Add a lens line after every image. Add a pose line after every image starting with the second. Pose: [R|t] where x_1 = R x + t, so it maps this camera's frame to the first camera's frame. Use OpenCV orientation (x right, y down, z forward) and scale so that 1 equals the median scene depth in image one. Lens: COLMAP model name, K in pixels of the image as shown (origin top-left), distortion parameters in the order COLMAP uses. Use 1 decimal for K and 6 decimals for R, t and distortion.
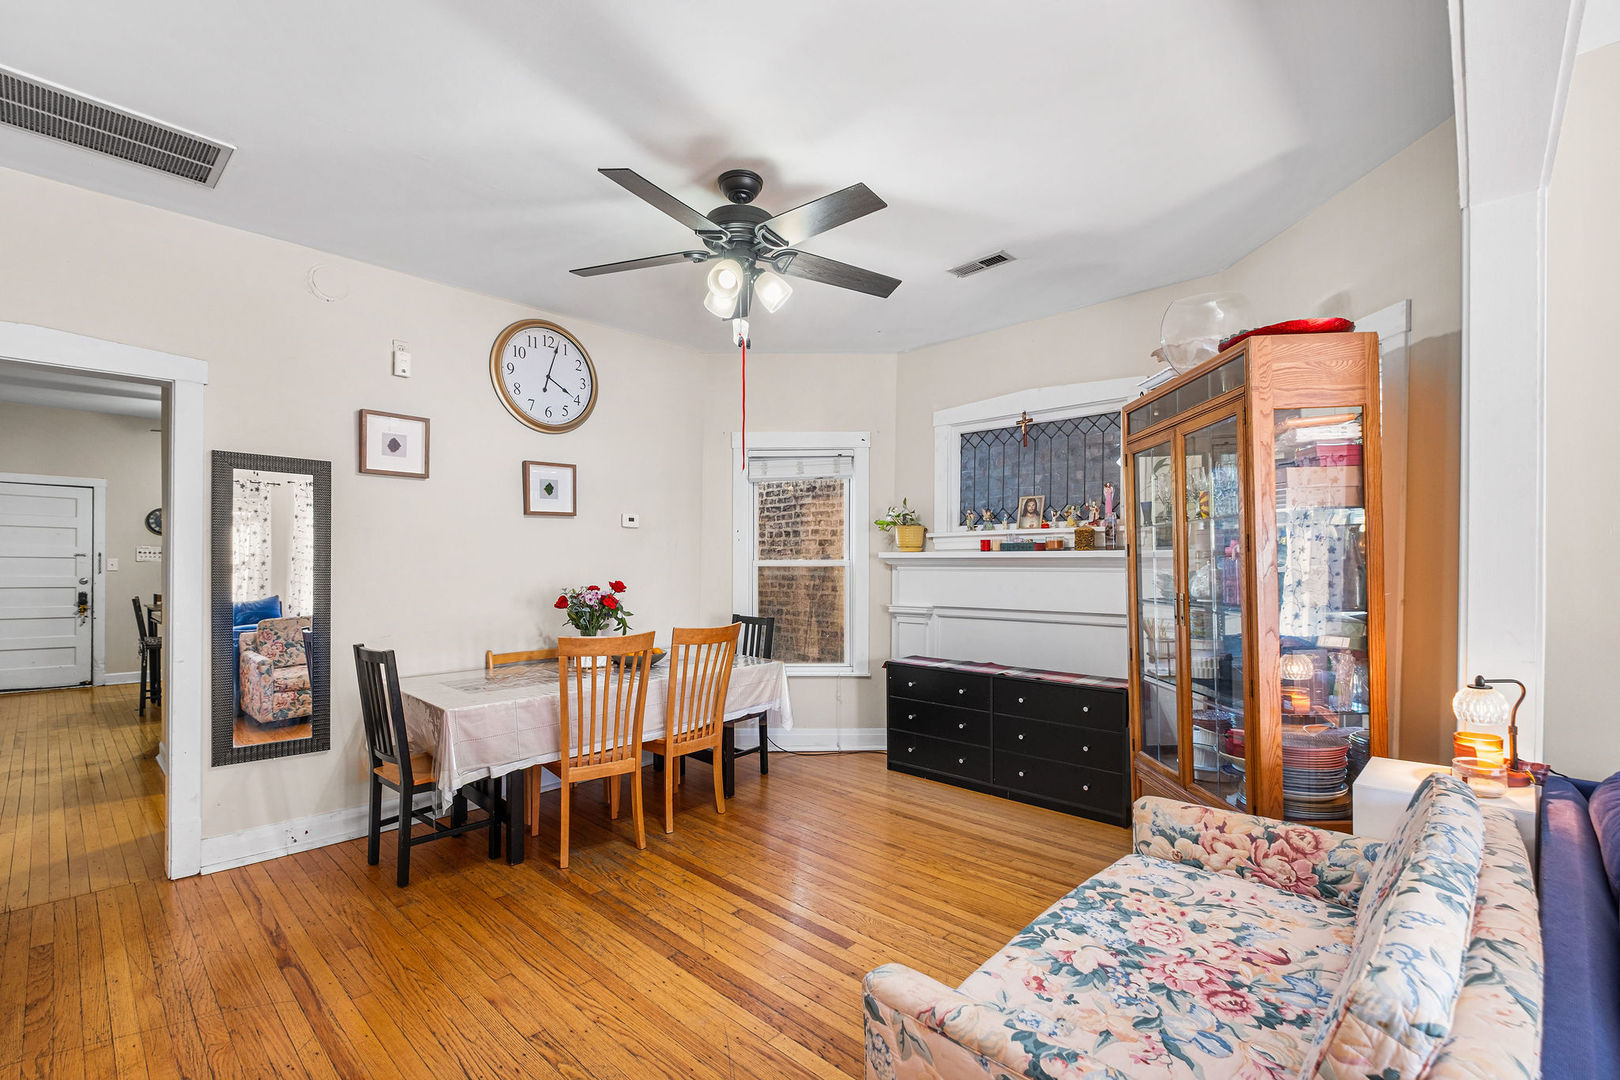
lens RADIAL K [[729.3, 0, 810.0], [0, 729.3, 540.0], [0, 0, 1]] dist [-0.001236, -0.000132]
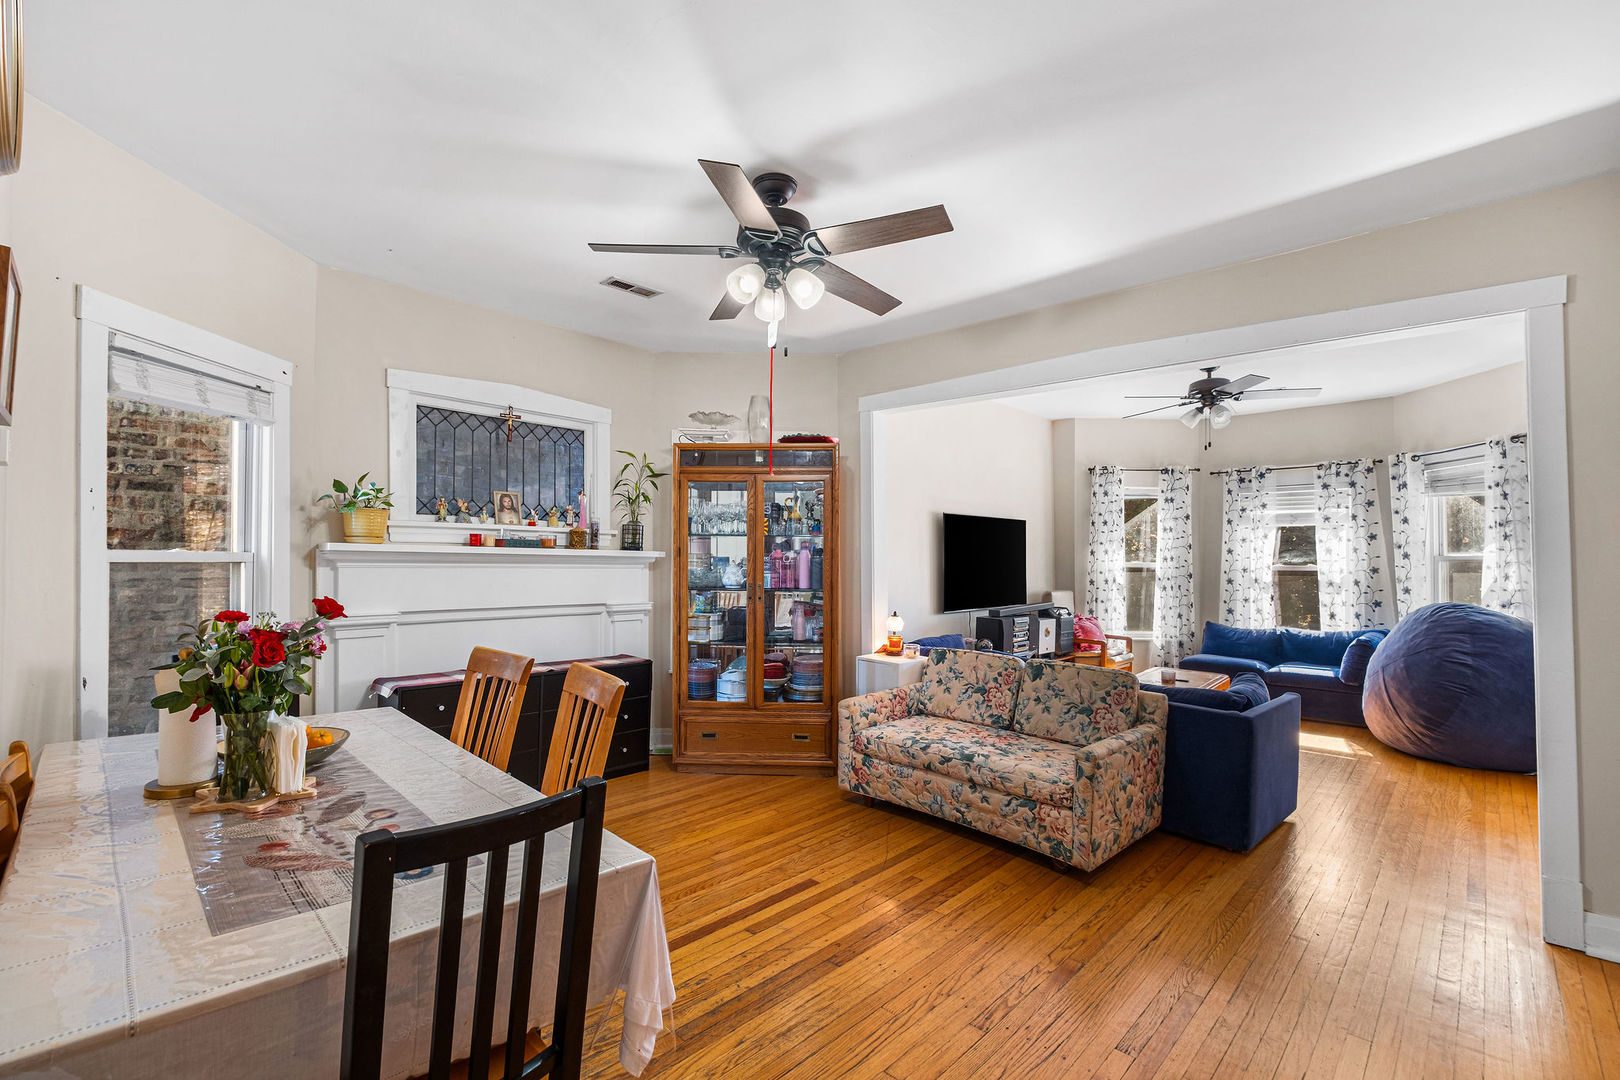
lens RADIAL K [[695.4, 0, 805.2], [0, 695.4, 545.9], [0, 0, 1]] dist [-0.016035, 0.000077]
pose [[0.012286, 0.027621, 0.999543, -0.638960], [-0.037976, 0.998910, -0.027137, 0.023257], [-0.999203, -0.037625, 0.013321, 0.596253]]
